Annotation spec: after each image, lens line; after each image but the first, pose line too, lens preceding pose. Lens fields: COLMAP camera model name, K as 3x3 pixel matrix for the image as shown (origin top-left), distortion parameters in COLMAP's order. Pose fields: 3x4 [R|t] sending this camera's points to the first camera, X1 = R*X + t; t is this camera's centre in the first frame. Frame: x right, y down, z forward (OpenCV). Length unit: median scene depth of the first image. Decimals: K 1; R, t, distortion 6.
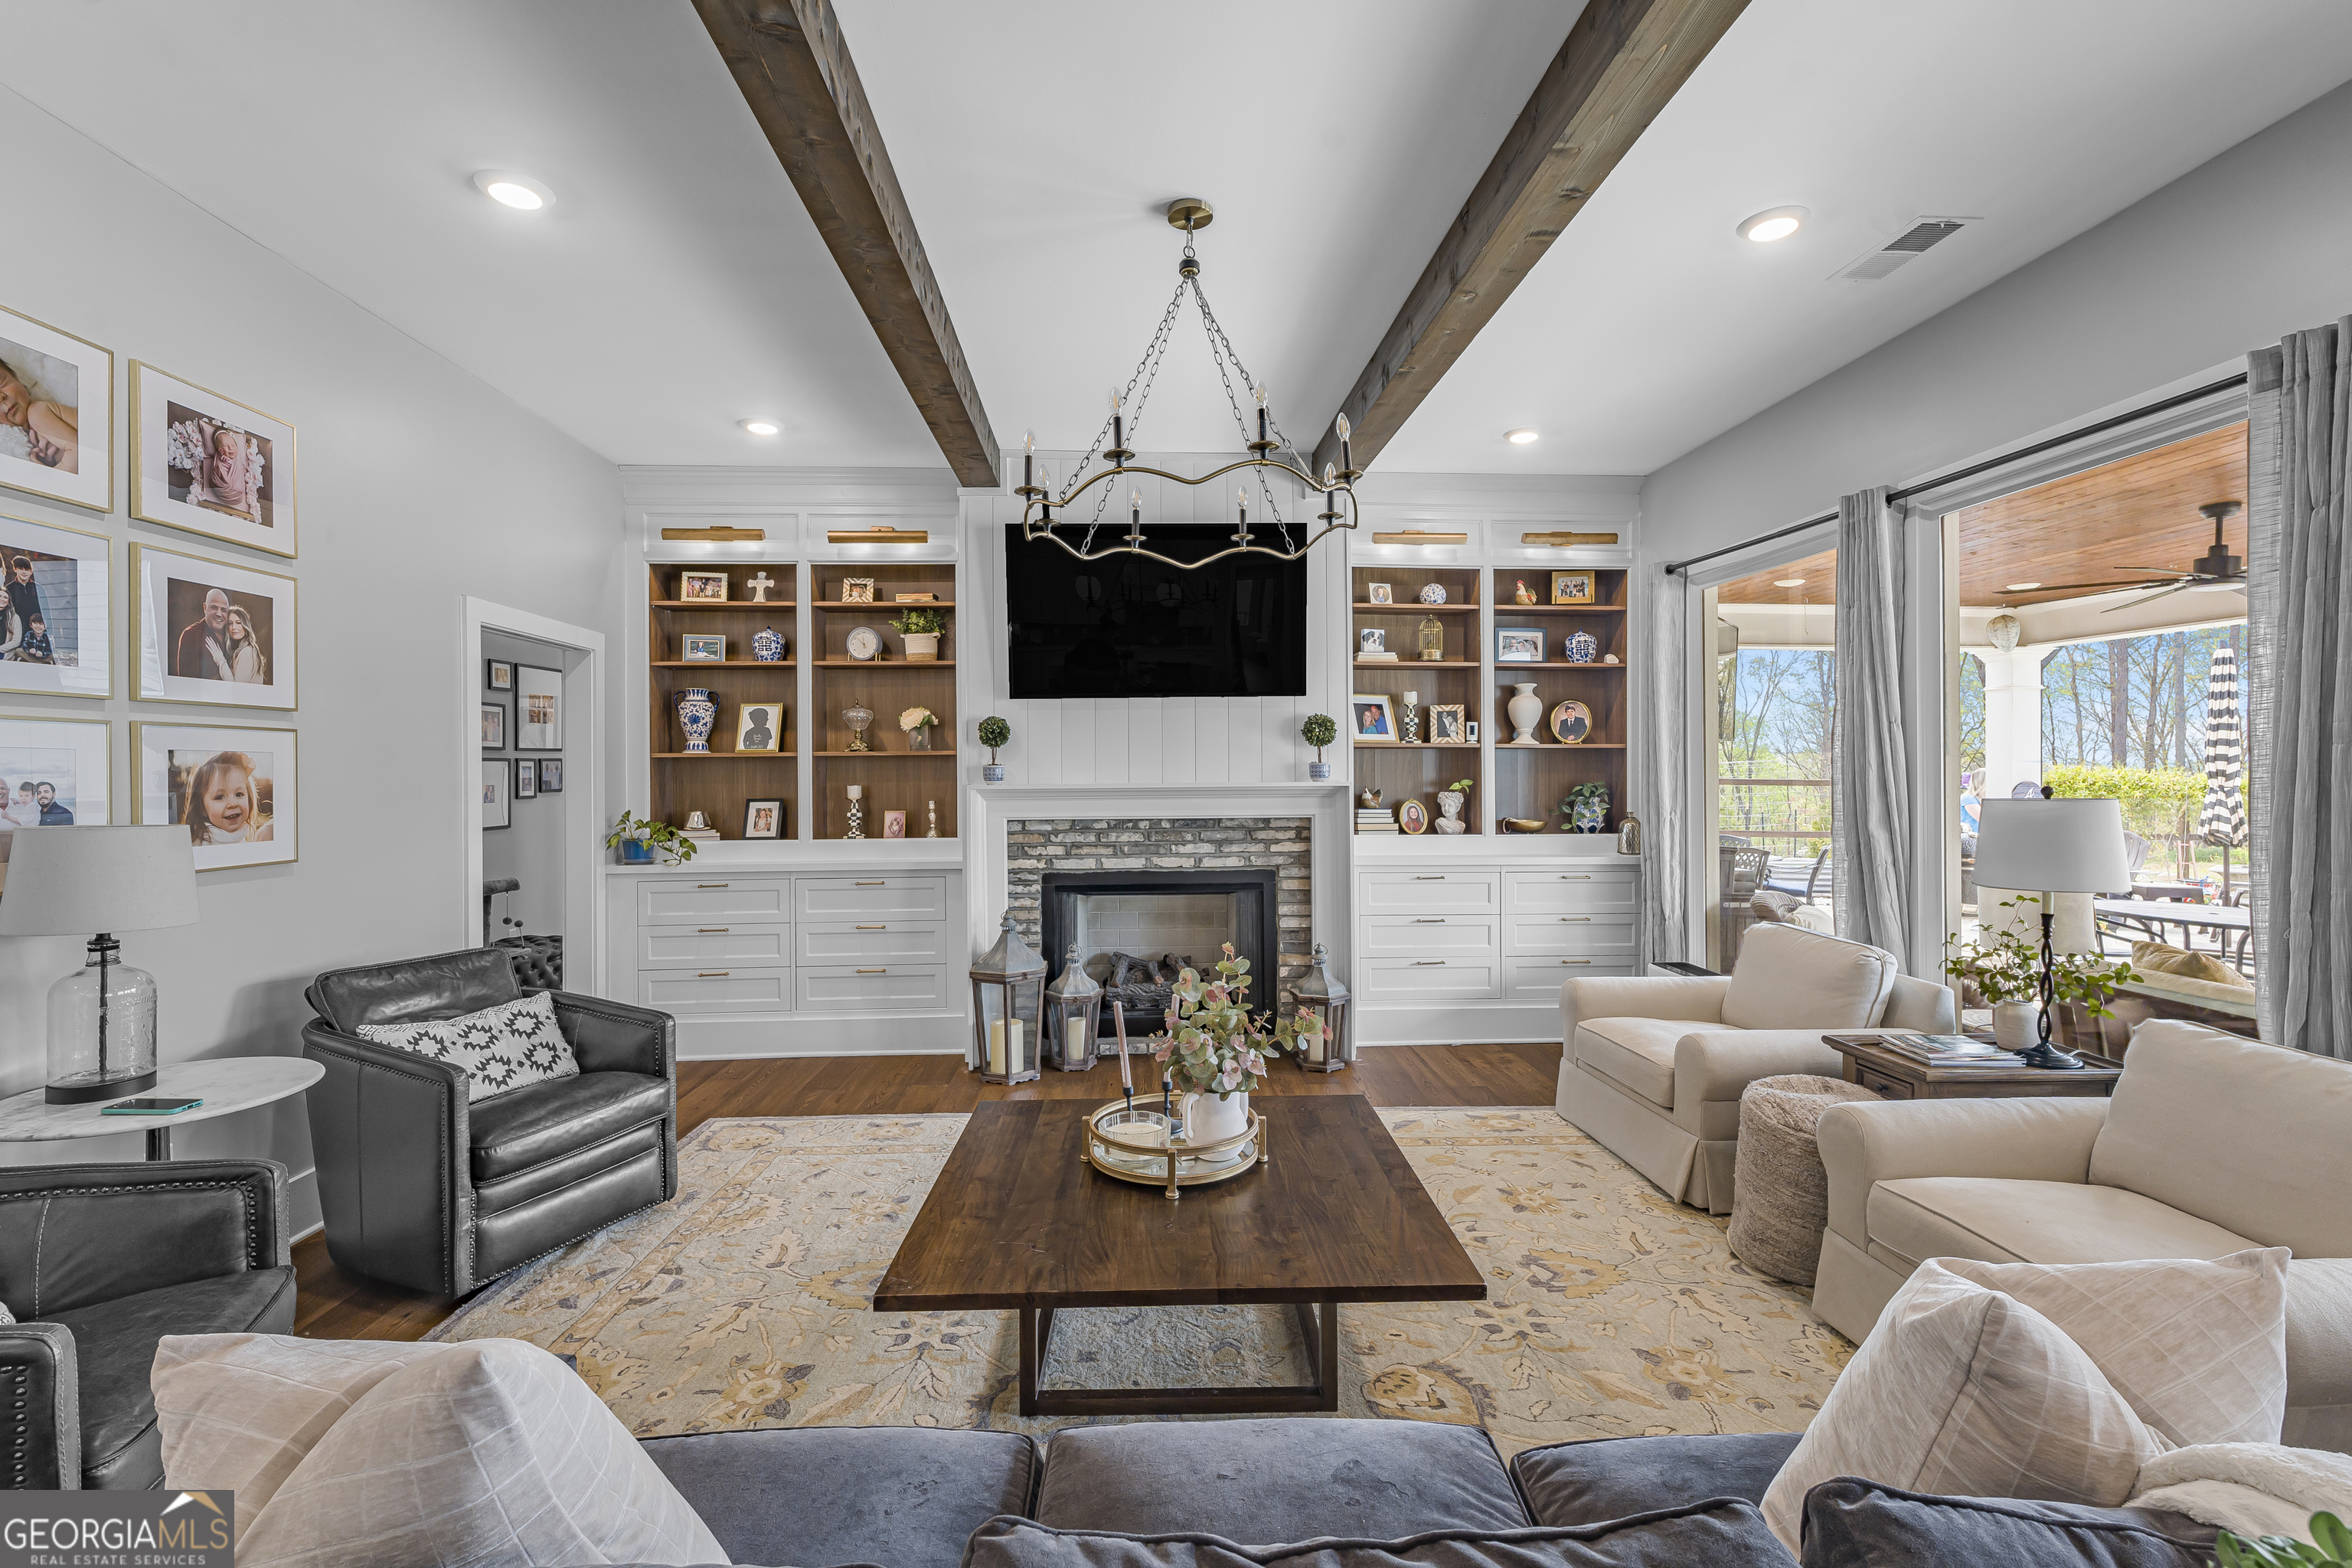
lens RADIAL K [[1036.5, 0, 1176.8], [0, 1036.5, 769.8], [0, 0, 1]] dist [0.001622, 0.000558]
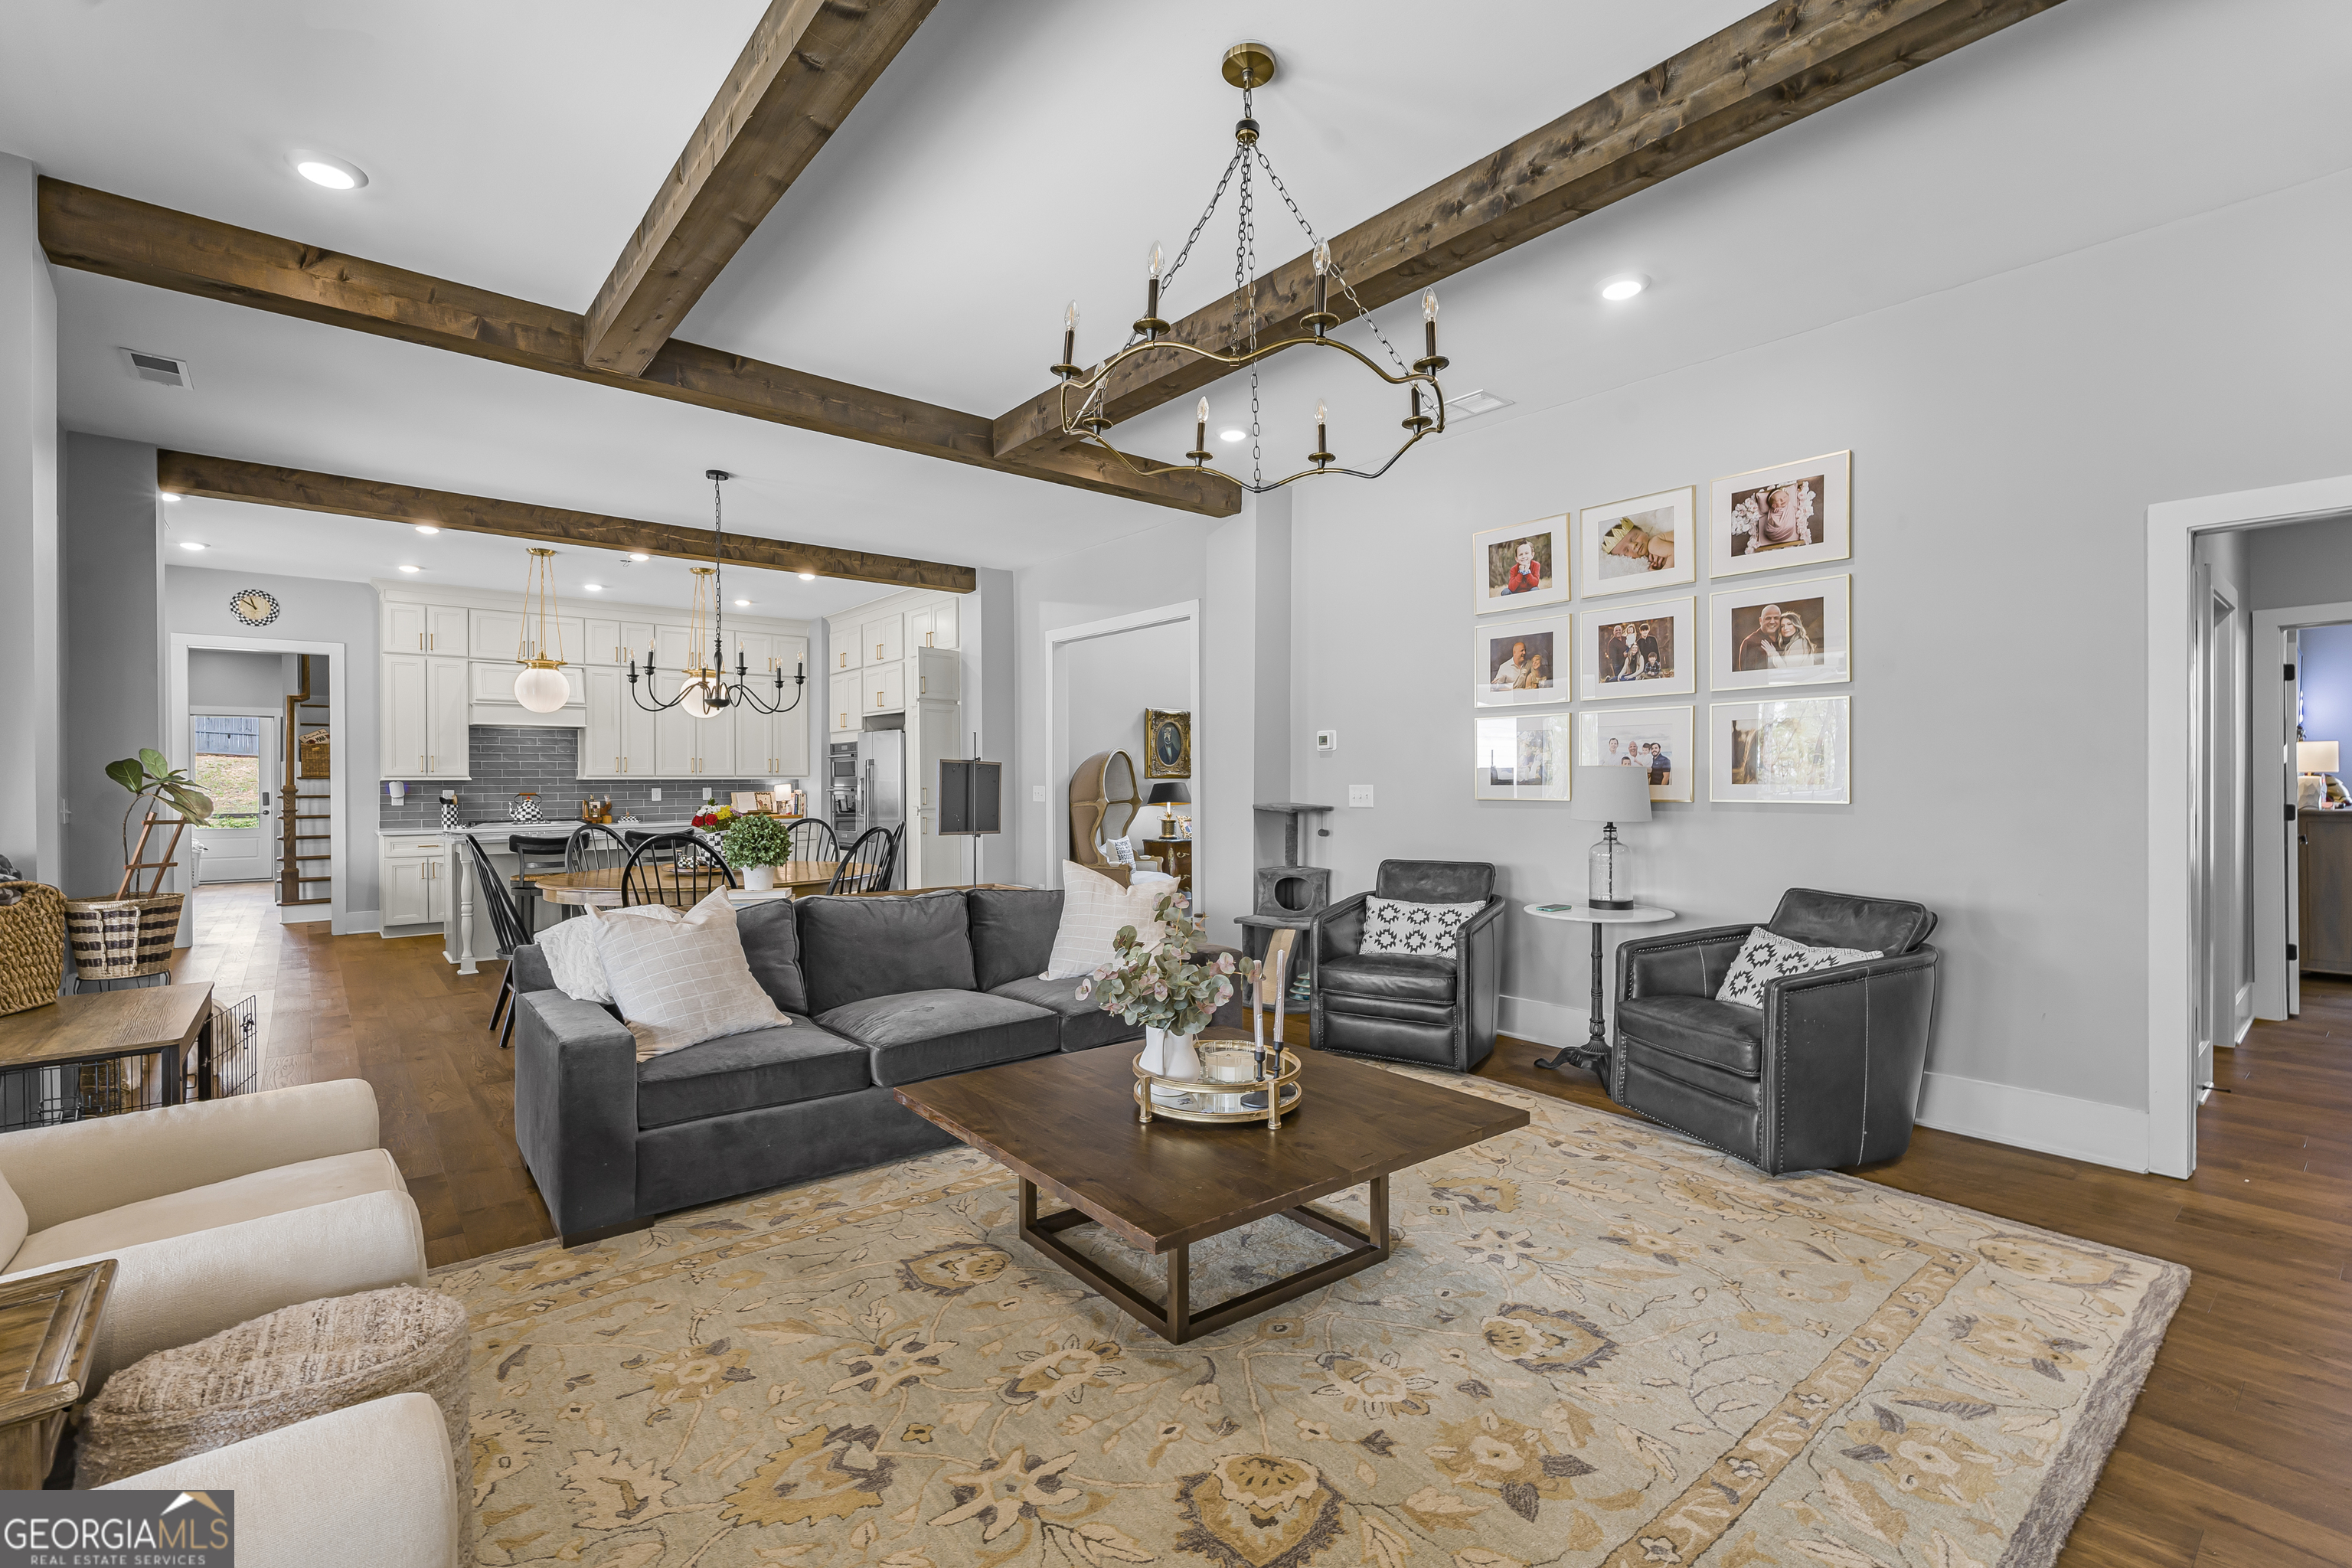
lens RADIAL K [[1032.6, 0, 1178.1], [0, 1032.6, 779.0], [0, 0, 1]] dist [0.002987, 0.000061]
pose [[-0.797802, 0.006695, -0.602882, 0.324295], [0.008373, 0.999965, 0.000024, 0.032320], [0.602861, -0.005029, -0.797830, 0.916176]]
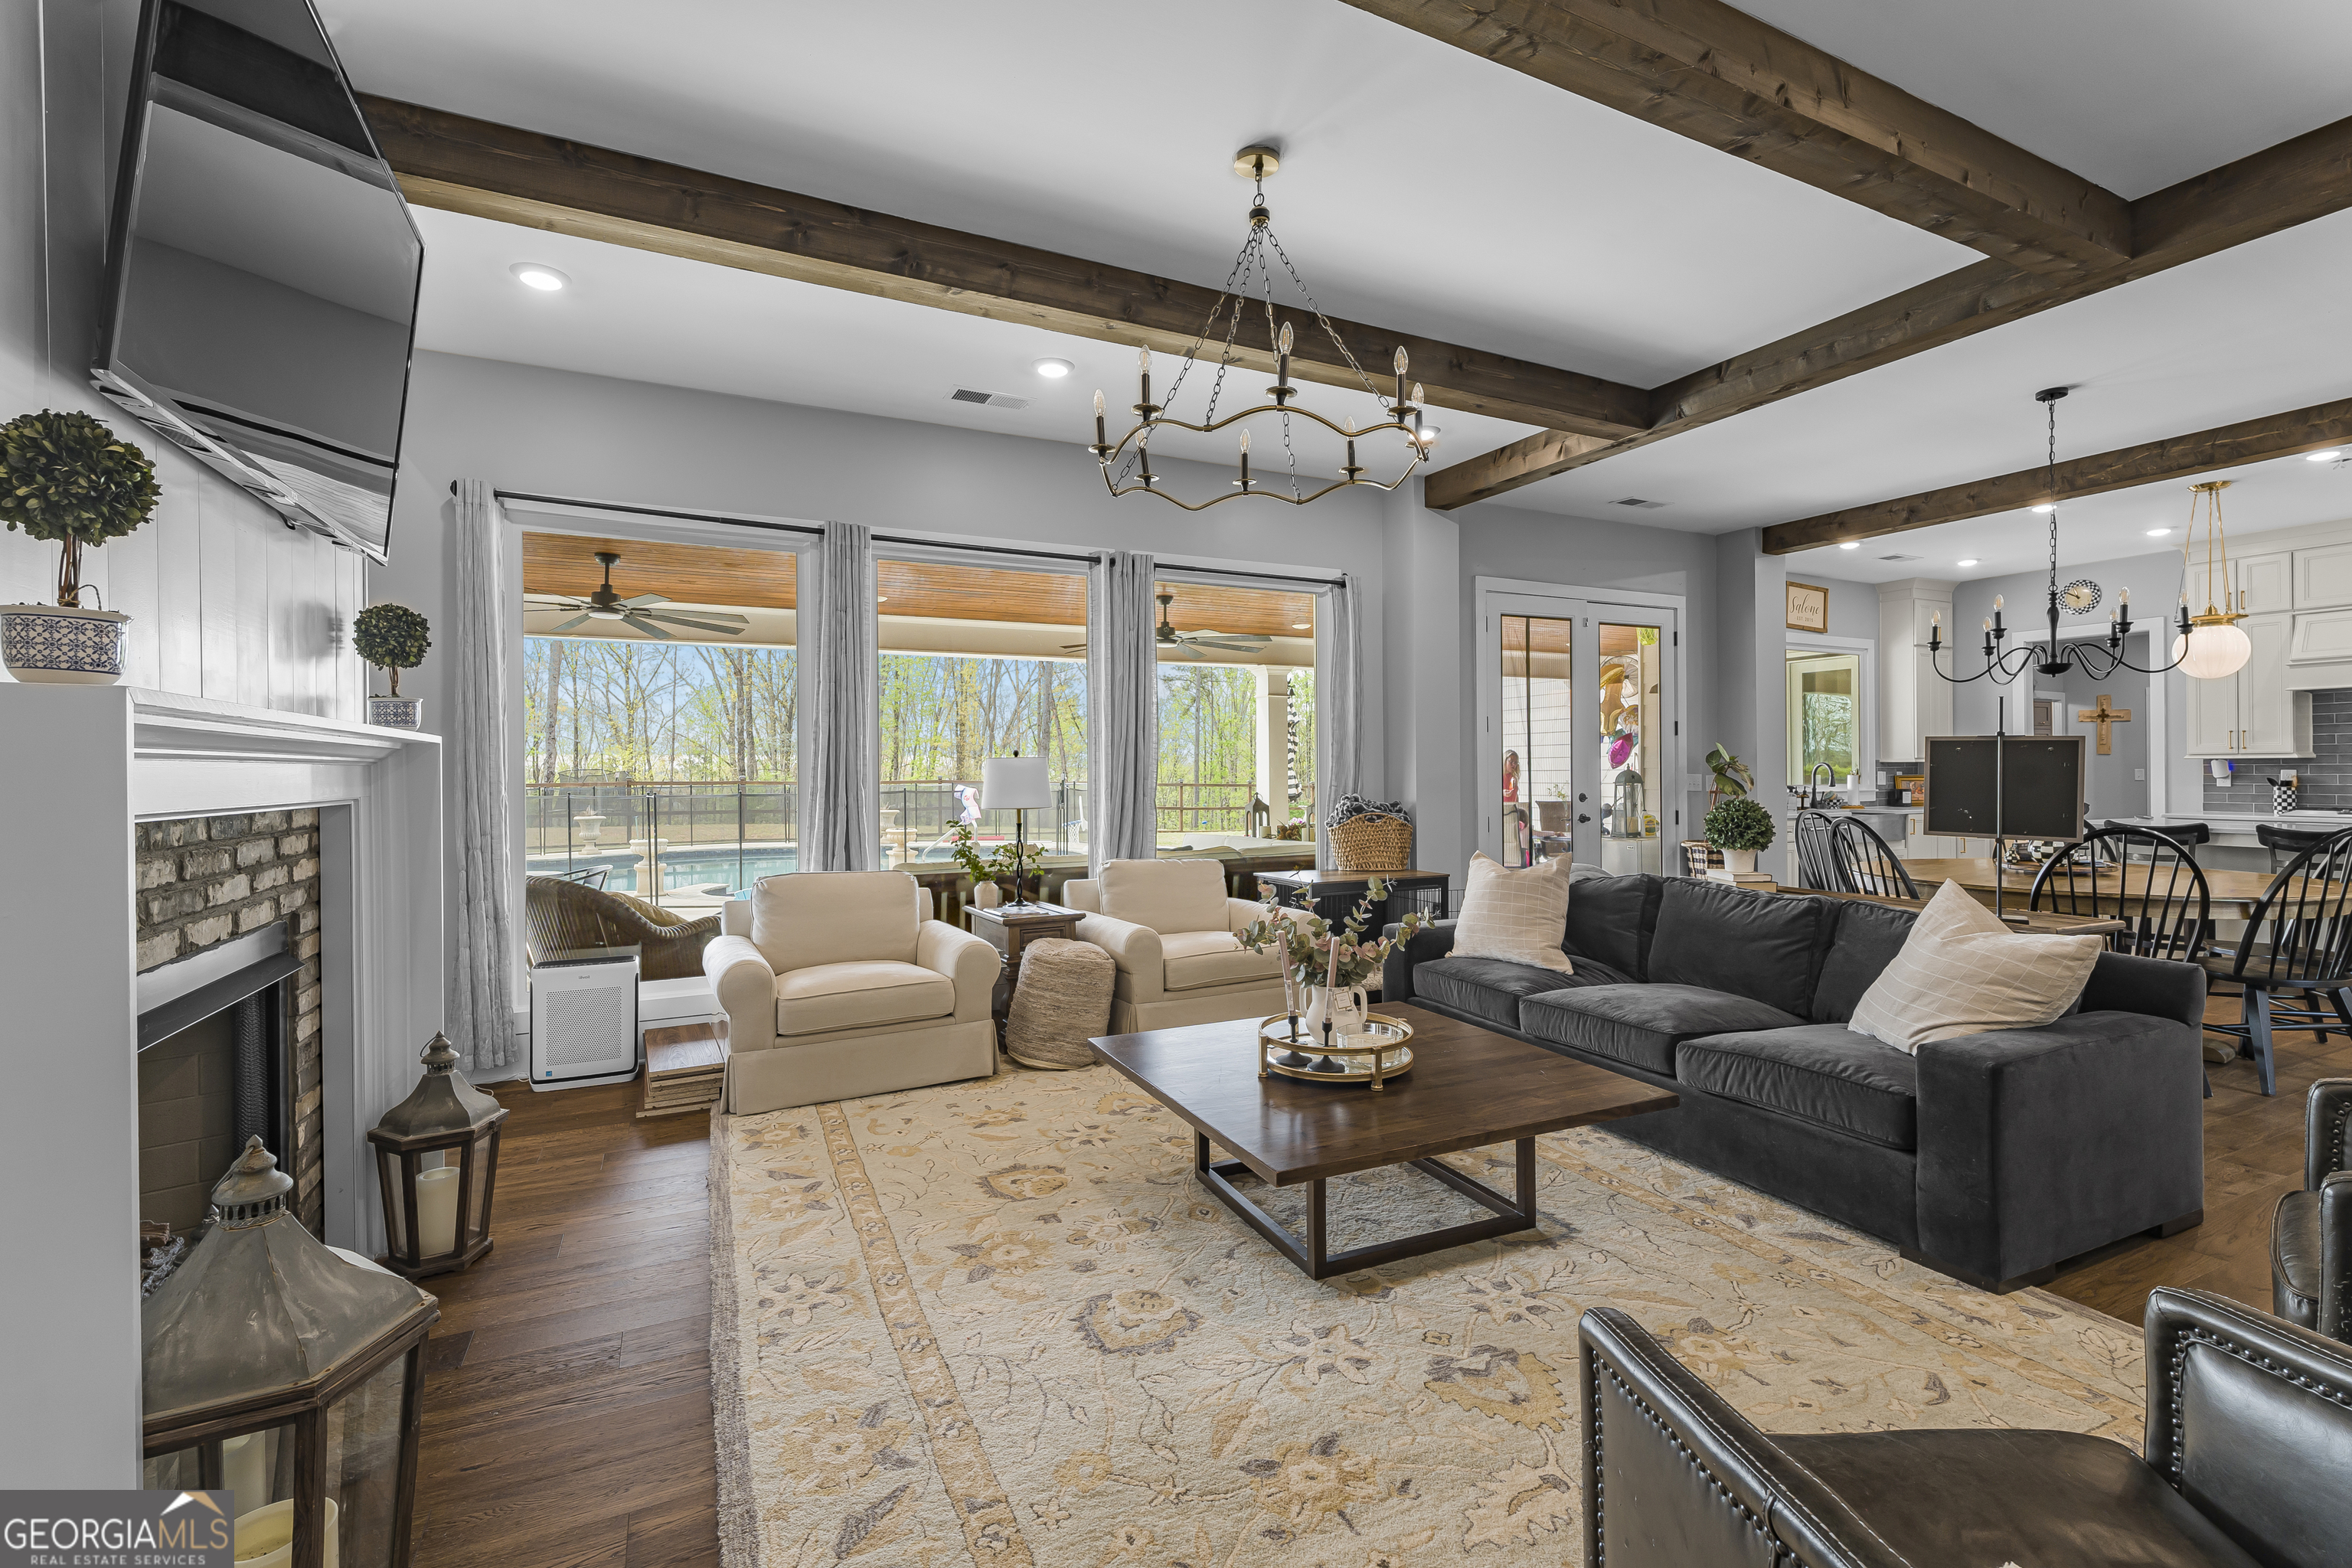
lens RADIAL K [[1036.5, 0, 1176.8], [0, 1036.5, 769.8], [0, 0, 1]] dist [0.001622, 0.000558]
pose [[-0.396329, 0.007135, 0.918081, -0.489405], [0.008824, 0.999953, -0.003962, 0.033162], [-0.918066, 0.006531, -0.396374, 0.819325]]
